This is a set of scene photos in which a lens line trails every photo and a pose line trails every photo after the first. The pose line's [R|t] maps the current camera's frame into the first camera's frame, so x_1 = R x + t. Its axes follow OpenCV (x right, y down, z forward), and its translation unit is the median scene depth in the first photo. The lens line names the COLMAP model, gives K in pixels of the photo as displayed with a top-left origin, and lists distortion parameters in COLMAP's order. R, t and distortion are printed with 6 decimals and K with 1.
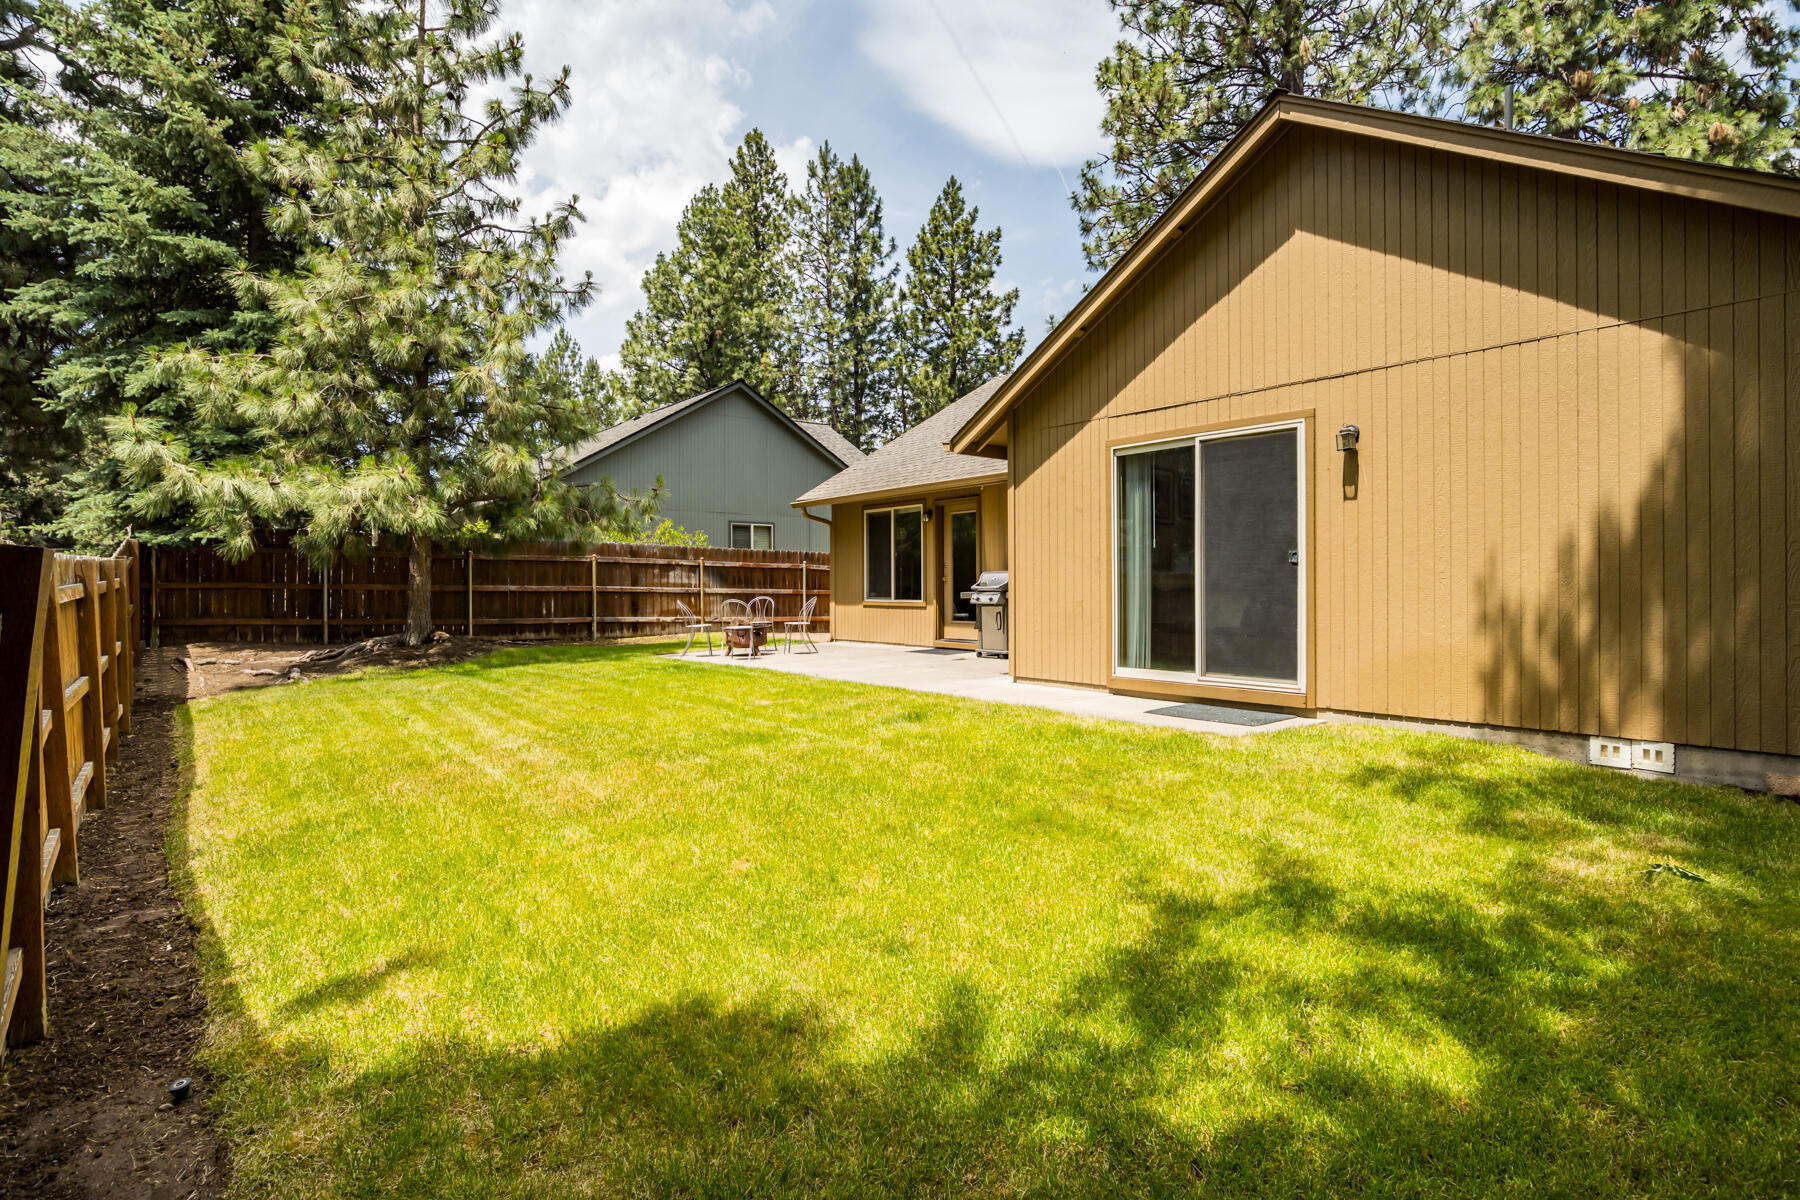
lens RADIAL K [[910.6, 0, 891.8], [0, 910.6, 587.5], [0, 0, 1]] dist [-0.015748, 0.005118]
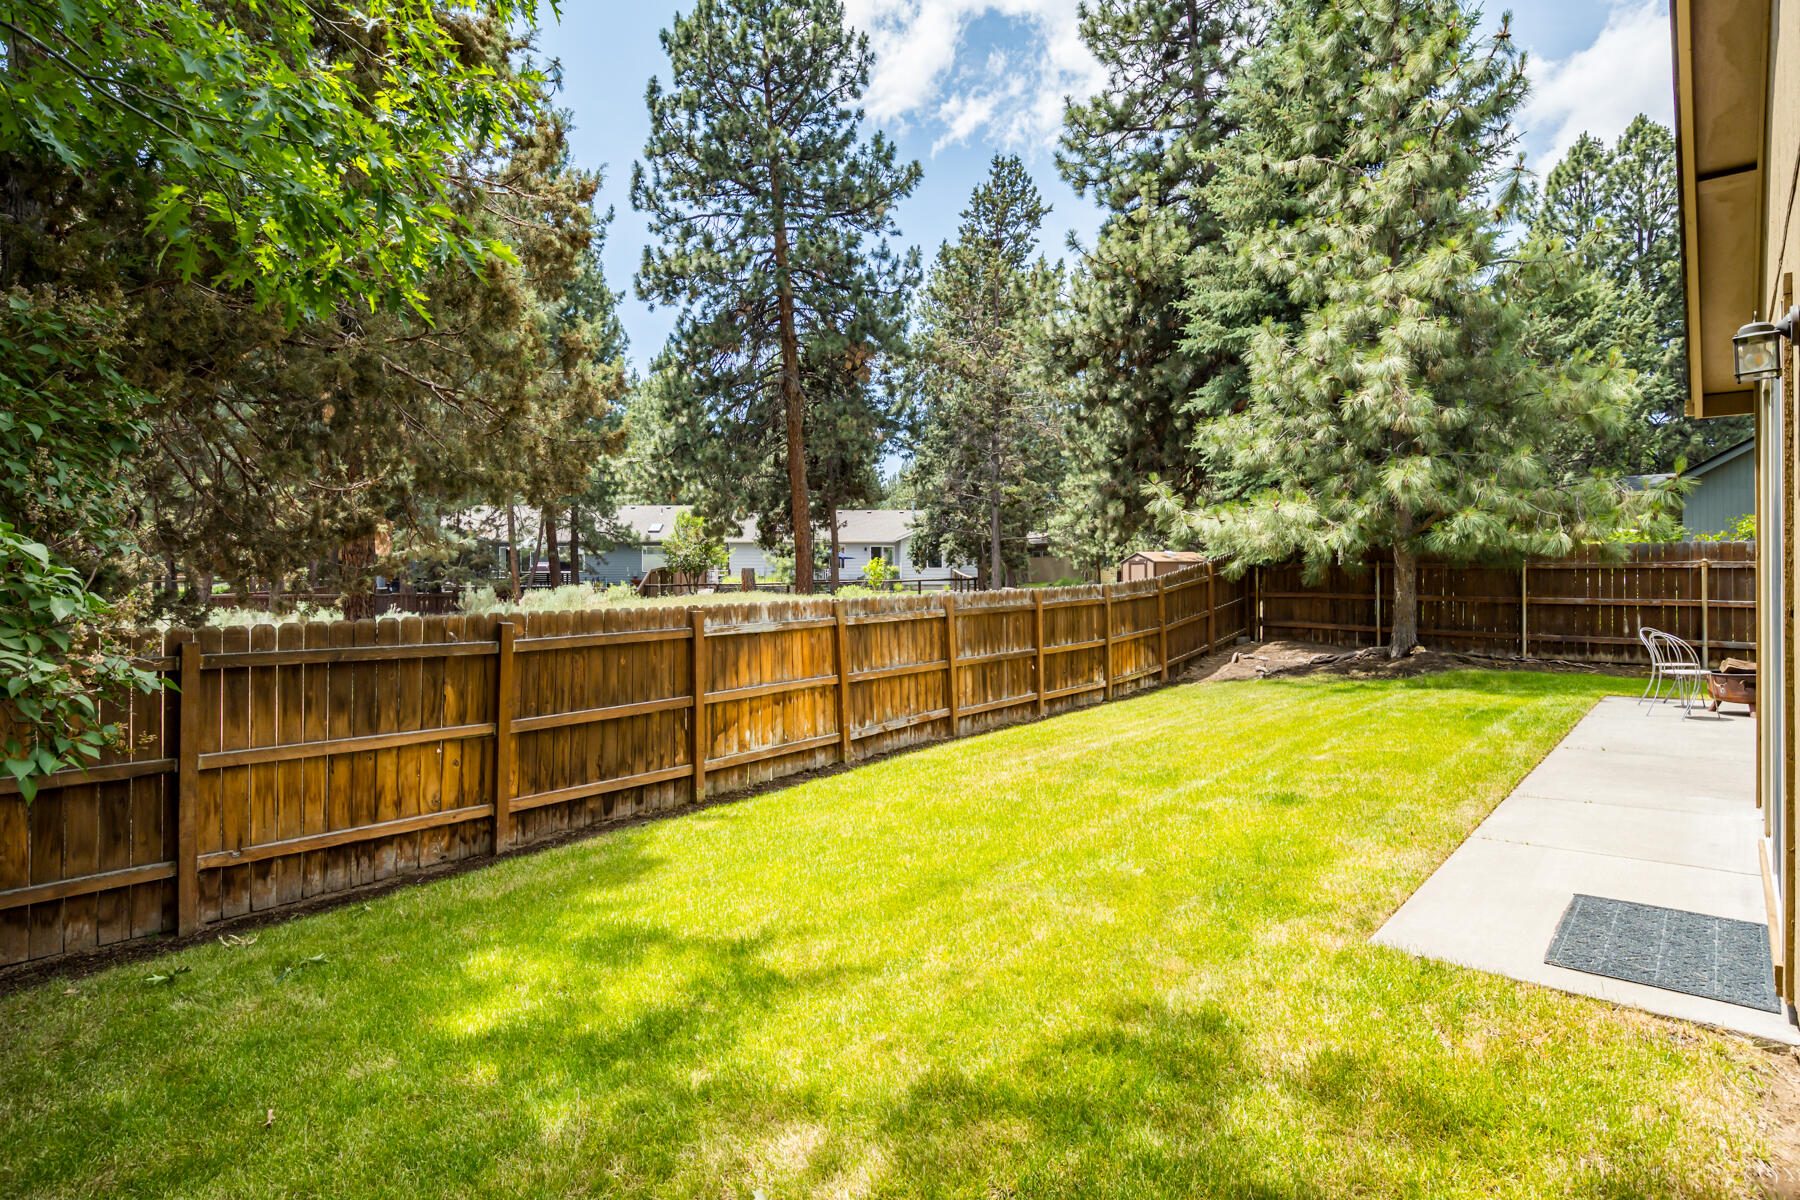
lens RADIAL K [[910.6, 0, 894.9], [0, 910.6, 573.7], [0, 0, 1]] dist [-0.015748, 0.005118]
pose [[0.168545, -0.002316, -0.985691, 0.311965], [0.005436, 0.999984, -0.001420, -0.026656], [0.985679, -0.005119, 0.168555, 0.206938]]
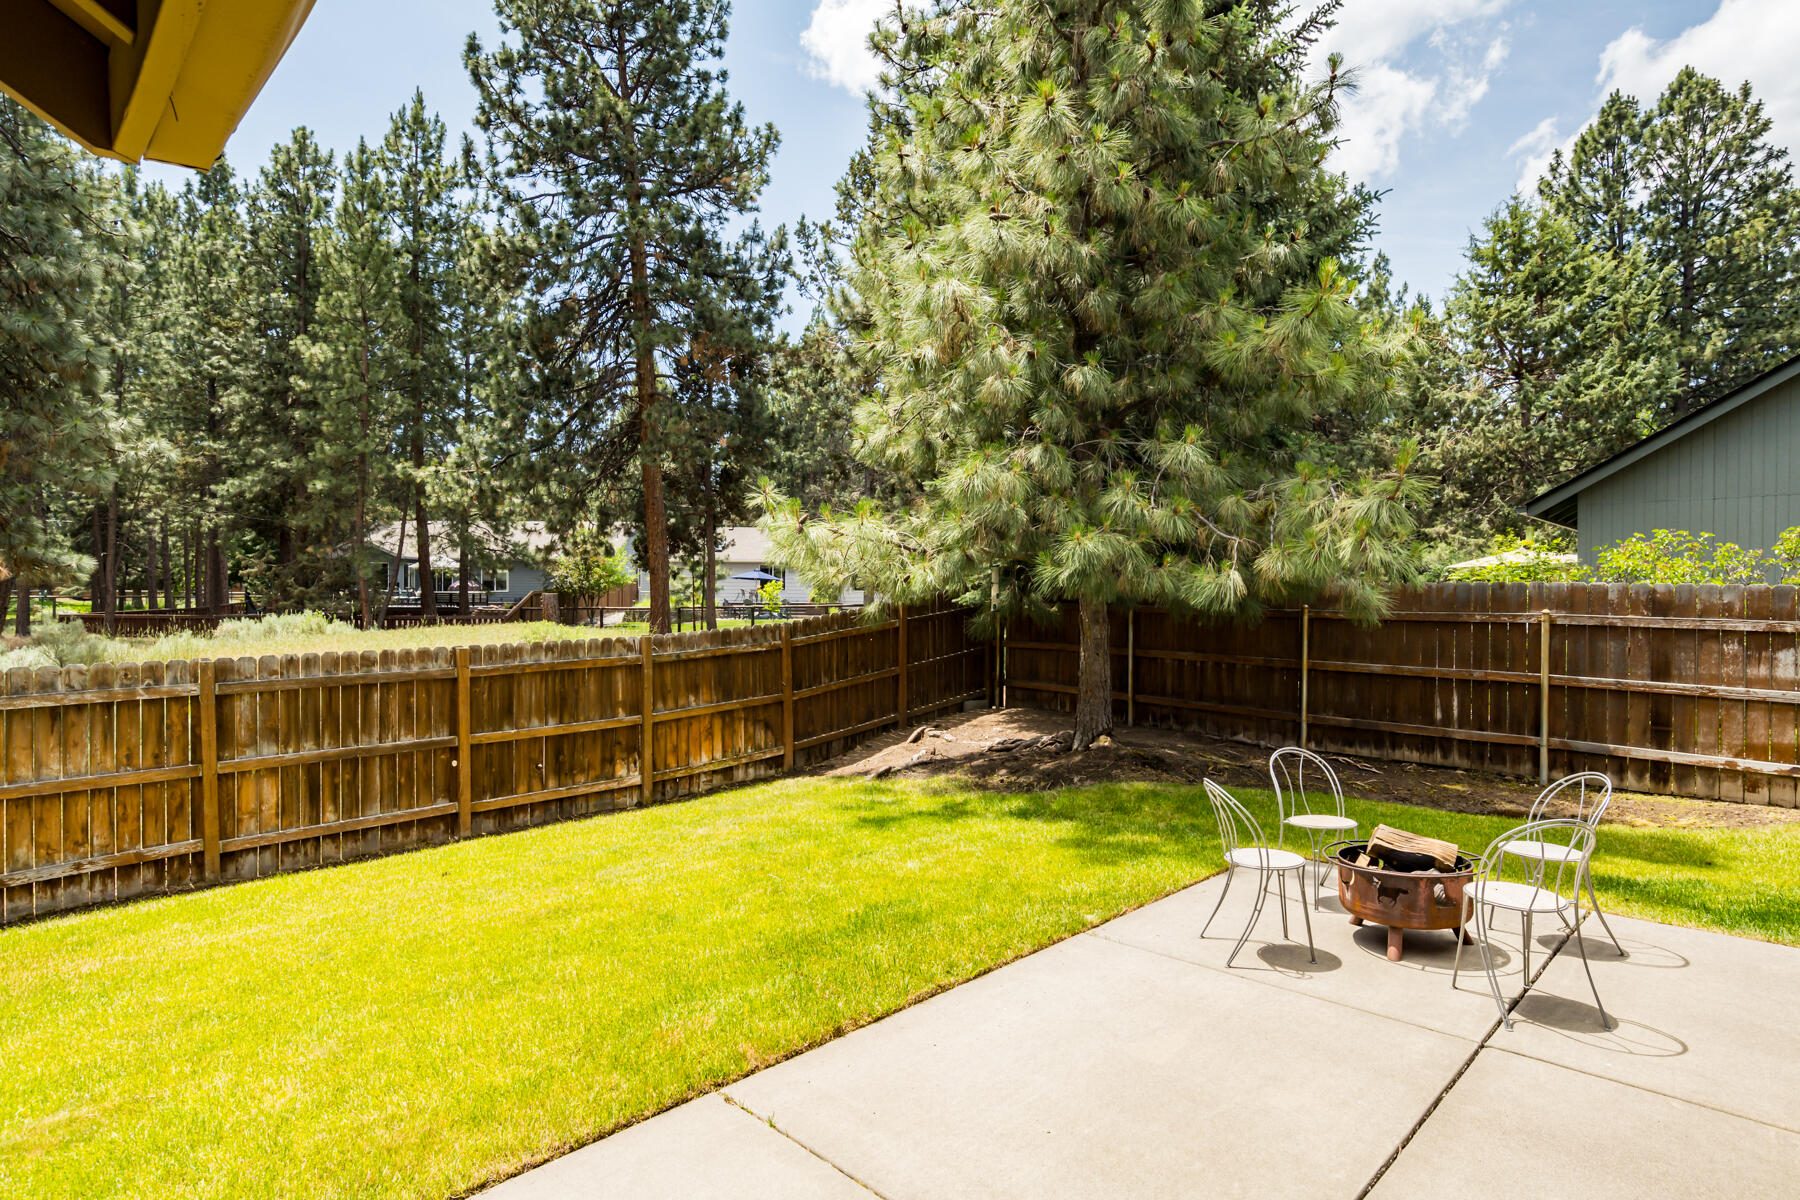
lens RADIAL K [[910.6, 0, 896.1], [0, 910.6, 603.2], [0, 0, 1]] dist [-0.015748, 0.005118]
pose [[0.105479, 0.011704, -0.994353, 0.120530], [-0.004799, 0.999925, 0.011261, -0.044331], [0.994410, 0.003584, 0.105528, 0.617538]]
